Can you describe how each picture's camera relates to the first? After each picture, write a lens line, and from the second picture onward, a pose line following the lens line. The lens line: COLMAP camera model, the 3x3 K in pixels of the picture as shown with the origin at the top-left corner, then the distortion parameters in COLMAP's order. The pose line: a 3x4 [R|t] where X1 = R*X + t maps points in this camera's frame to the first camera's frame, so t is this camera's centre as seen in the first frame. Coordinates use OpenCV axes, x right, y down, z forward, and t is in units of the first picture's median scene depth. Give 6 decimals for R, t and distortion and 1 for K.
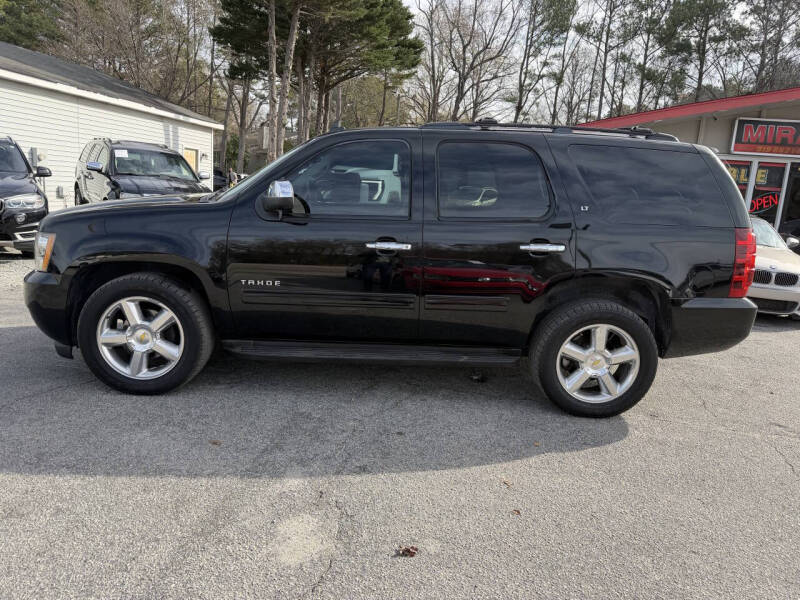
lens RADIAL K [[560.1, 0, 399.0], [0, 560.1, 296.8], [0, 0, 1]] dist [0.067262, -0.087081]
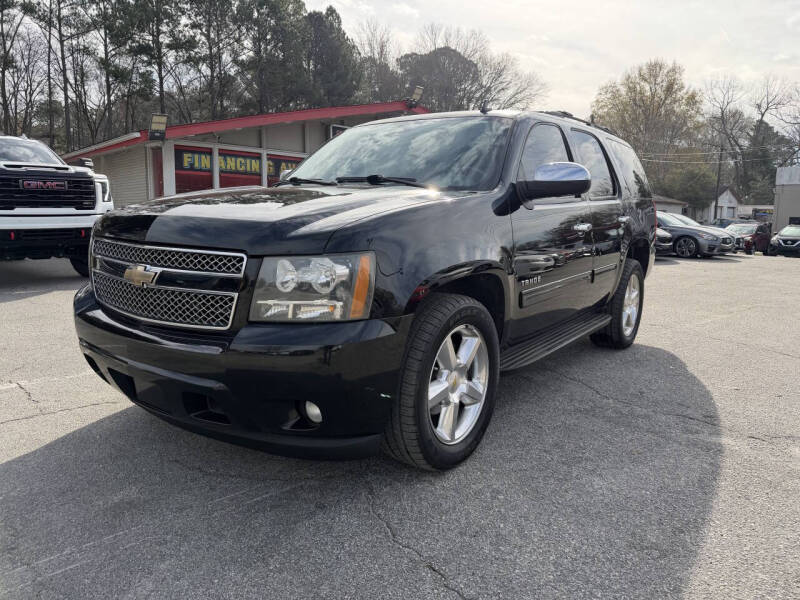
lens RADIAL K [[560.1, 0, 399.0], [0, 560.1, 296.8], [0, 0, 1]] dist [0.067262, -0.087081]
pose [[0.601340, -0.172267, 0.780201, -1.034917], [0.174375, 0.981238, 0.082256, -0.109334], [-0.779733, 0.086584, 0.620097, 0.602087]]
